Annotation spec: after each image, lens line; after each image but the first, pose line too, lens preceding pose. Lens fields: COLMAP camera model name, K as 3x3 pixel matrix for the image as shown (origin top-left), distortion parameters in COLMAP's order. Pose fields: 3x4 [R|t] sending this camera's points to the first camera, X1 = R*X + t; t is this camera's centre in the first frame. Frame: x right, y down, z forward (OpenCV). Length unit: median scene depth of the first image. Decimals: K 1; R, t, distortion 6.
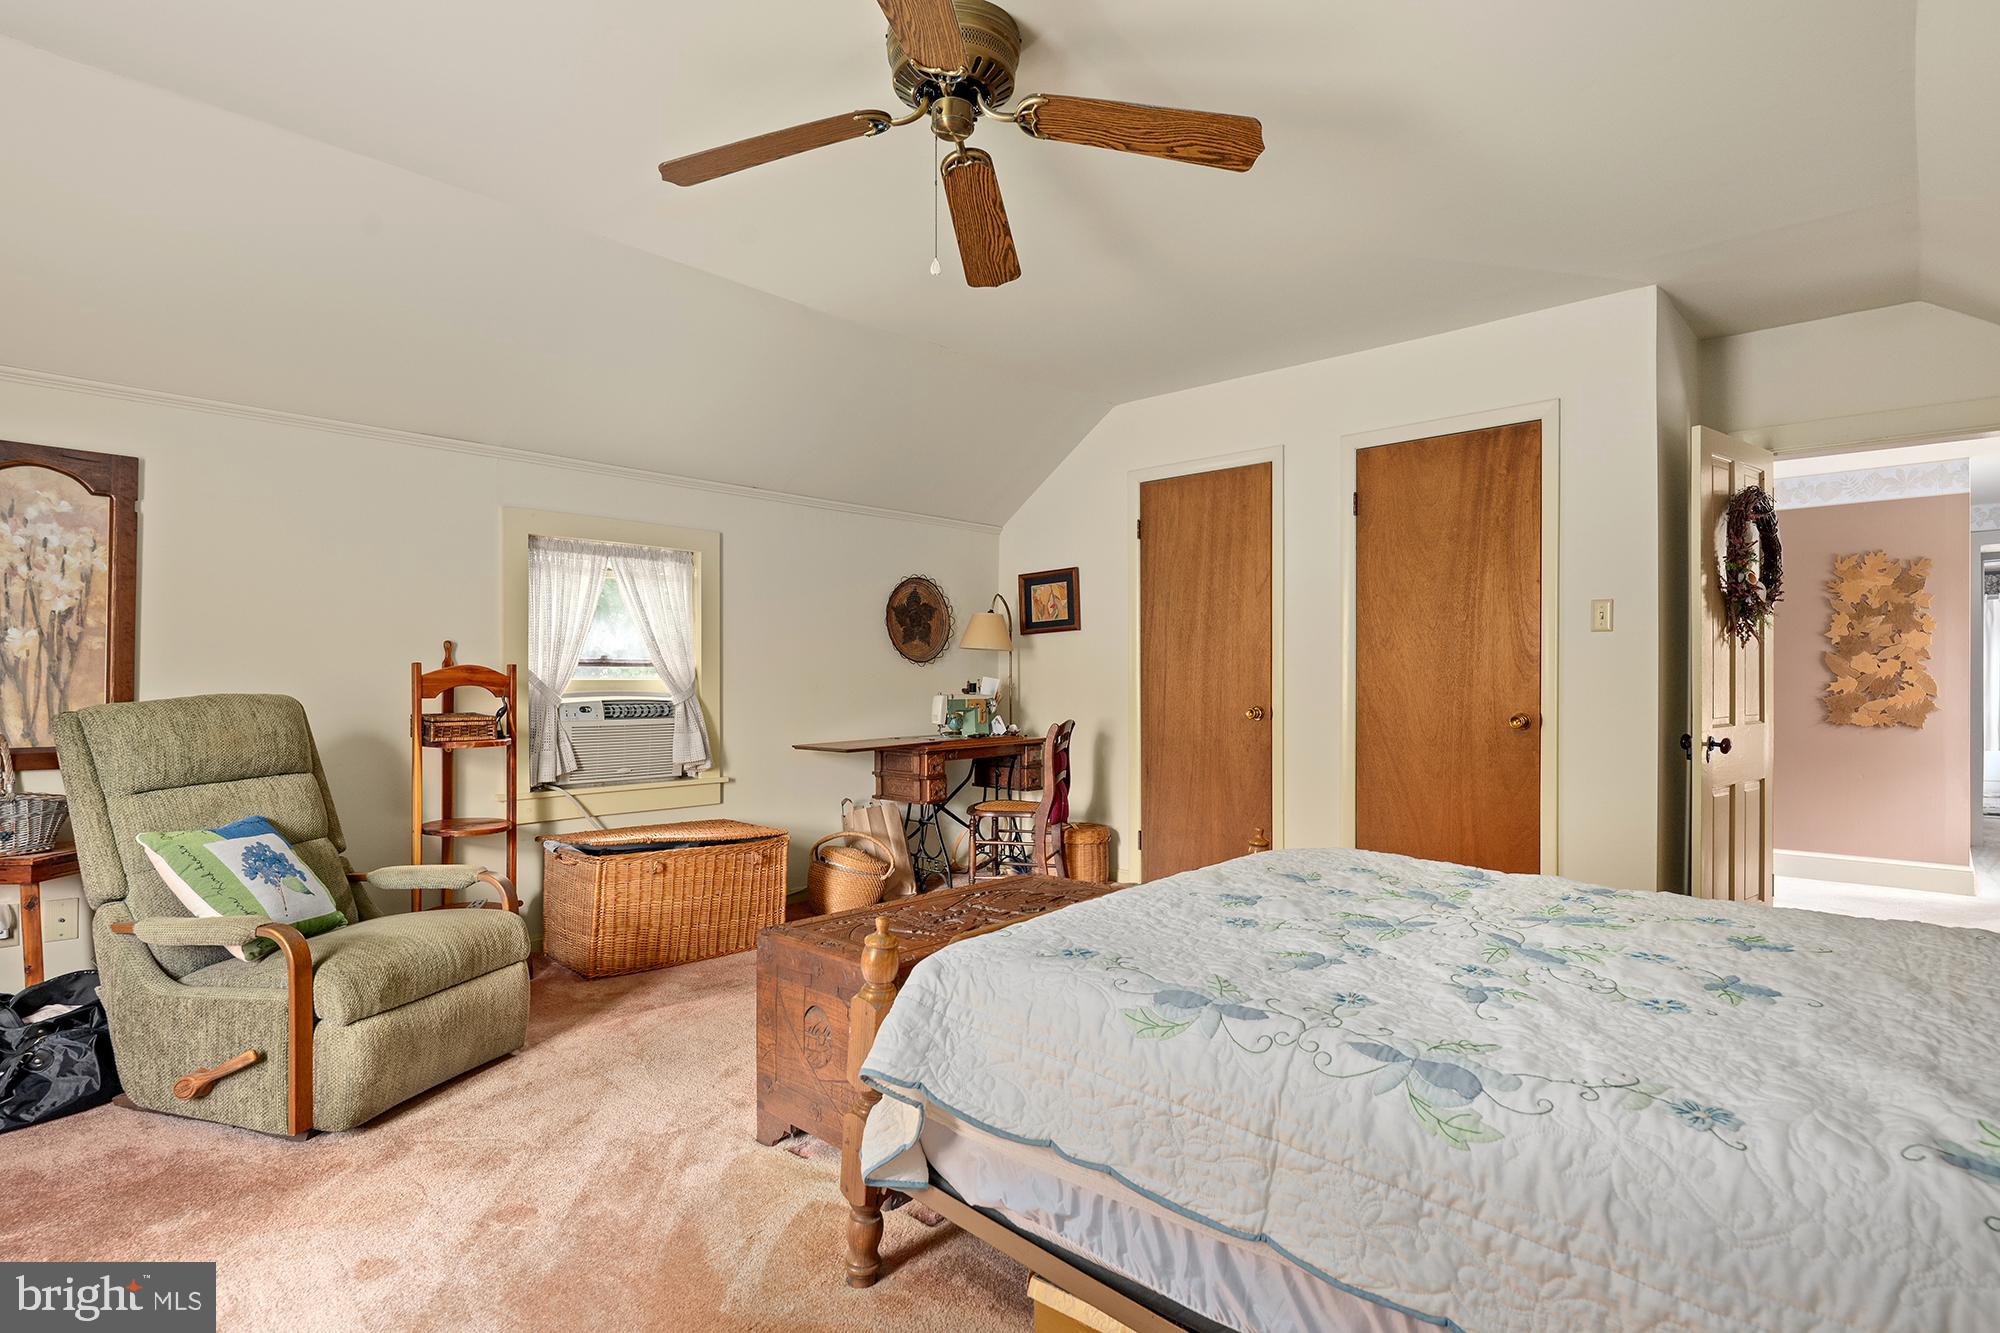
lens RADIAL K [[993.6, 0, 991.2], [0, 993.6, 667.2], [0, 0, 1]] dist [-0.001648, -0.000191]
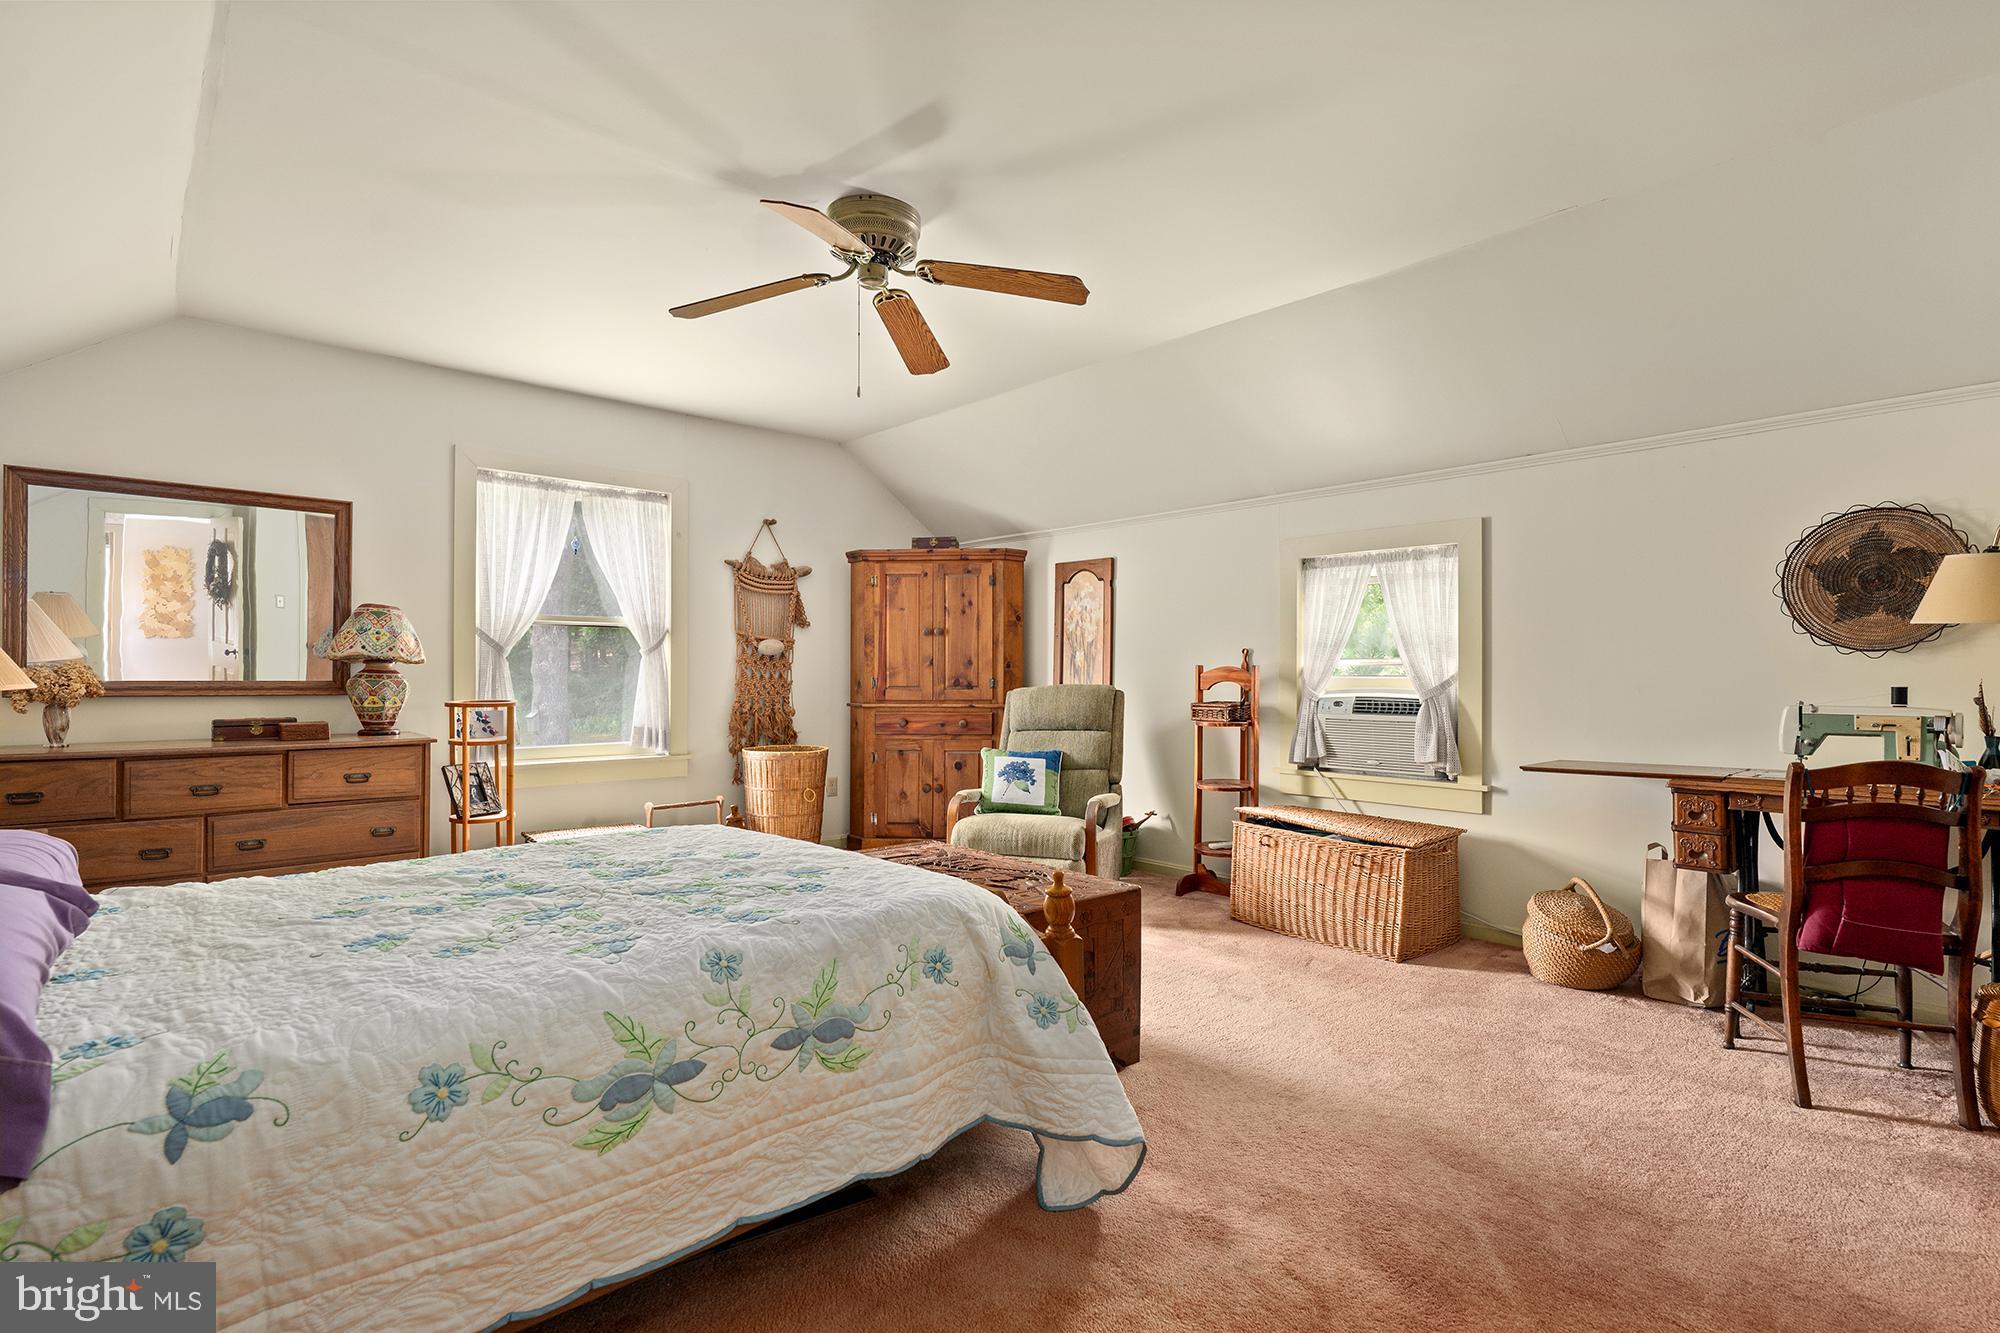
lens RADIAL K [[946.4, 0, 1000.0], [0, 946.4, 666.5], [0, 0, 1]] dist [-0.003356, -0.000752]
pose [[-0.066948, -0.007970, -0.997725, 0.712295], [0.010222, 0.999910, -0.008673, 0.005164], [0.997704, -0.010779, -0.066861, 0.699811]]
